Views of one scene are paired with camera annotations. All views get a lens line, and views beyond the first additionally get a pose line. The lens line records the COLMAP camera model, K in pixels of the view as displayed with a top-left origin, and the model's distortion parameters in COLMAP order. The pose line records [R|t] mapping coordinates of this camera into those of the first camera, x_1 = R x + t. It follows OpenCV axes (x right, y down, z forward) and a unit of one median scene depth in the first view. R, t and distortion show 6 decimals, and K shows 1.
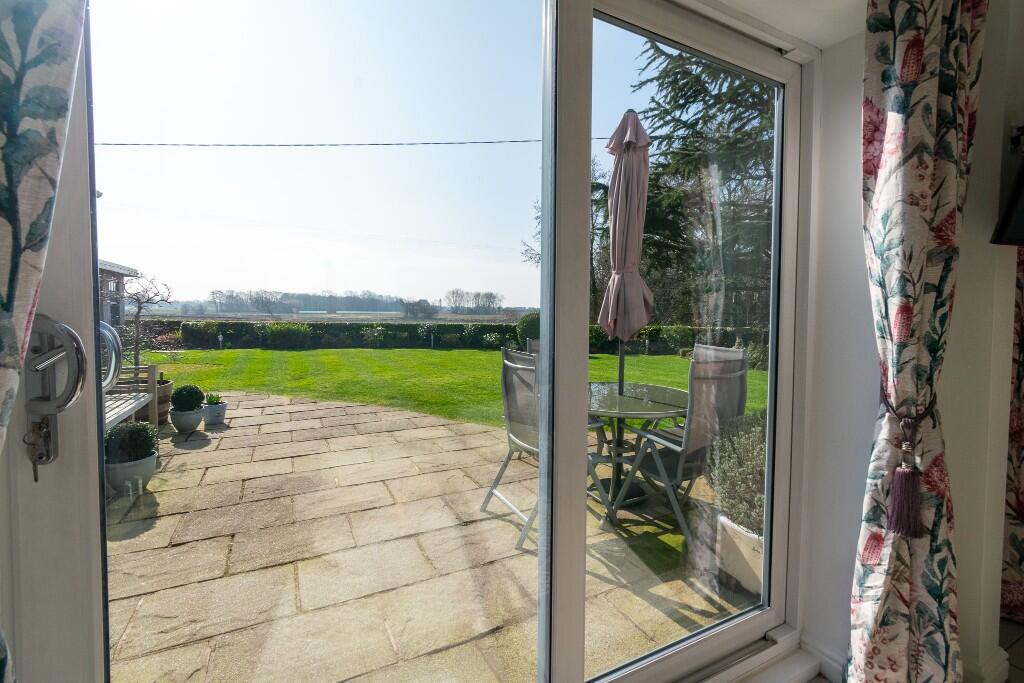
lens RADIAL K [[456.9, 0, 511.7], [0, 456.9, 333.6], [0, 0, 1]] dist [0.001251, -0.000228]
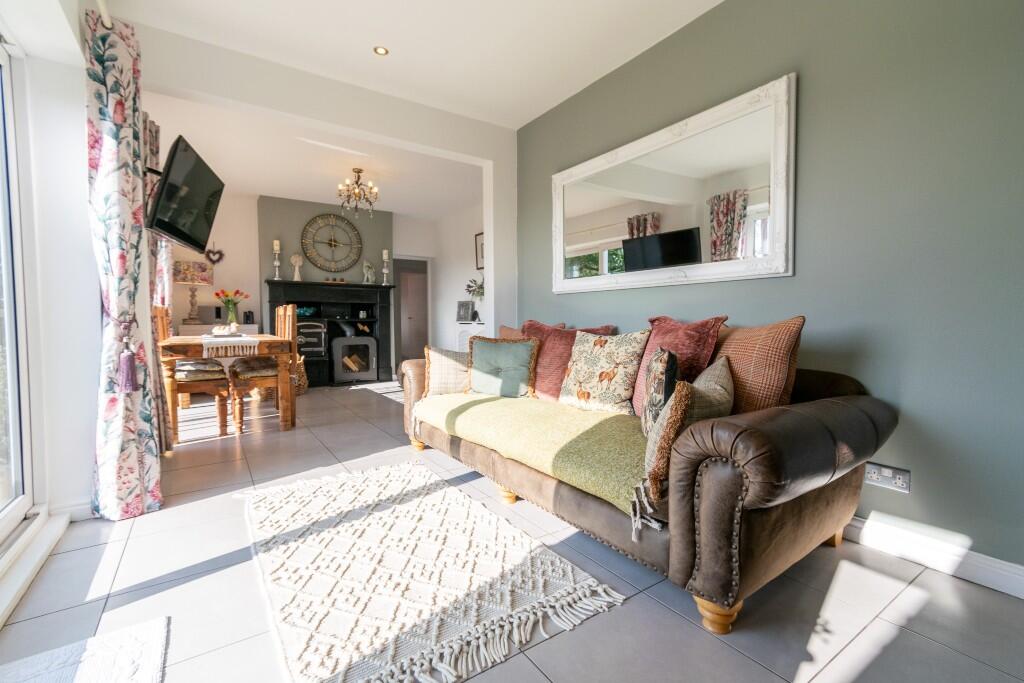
lens RADIAL K [[456.9, 0, 518.7], [0, 456.9, 337.7], [0, 0, 1]] dist [0.001251, -0.000228]
pose [[-0.132238, -0.035903, 0.990568, -1.010492], [0.049519, 0.997857, 0.042778, 0.242970], [-0.989980, 0.054709, -0.130176, -0.215402]]
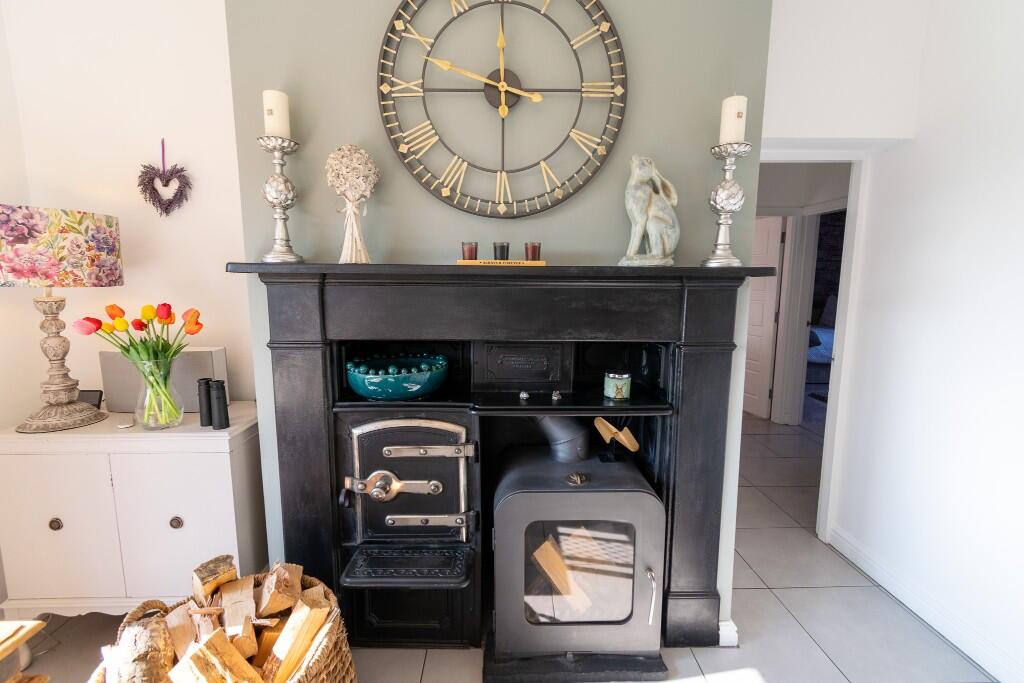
lens RADIAL K [[456.9, 0, 514.2], [0, 456.9, 342.8], [0, 0, 1]] dist [0.001251, -0.000228]
pose [[0.421400, -0.129313, 0.897608, 0.731858], [0.040635, 0.991480, 0.123760, 0.063956], [-0.905964, -0.015678, 0.423064, 0.114633]]
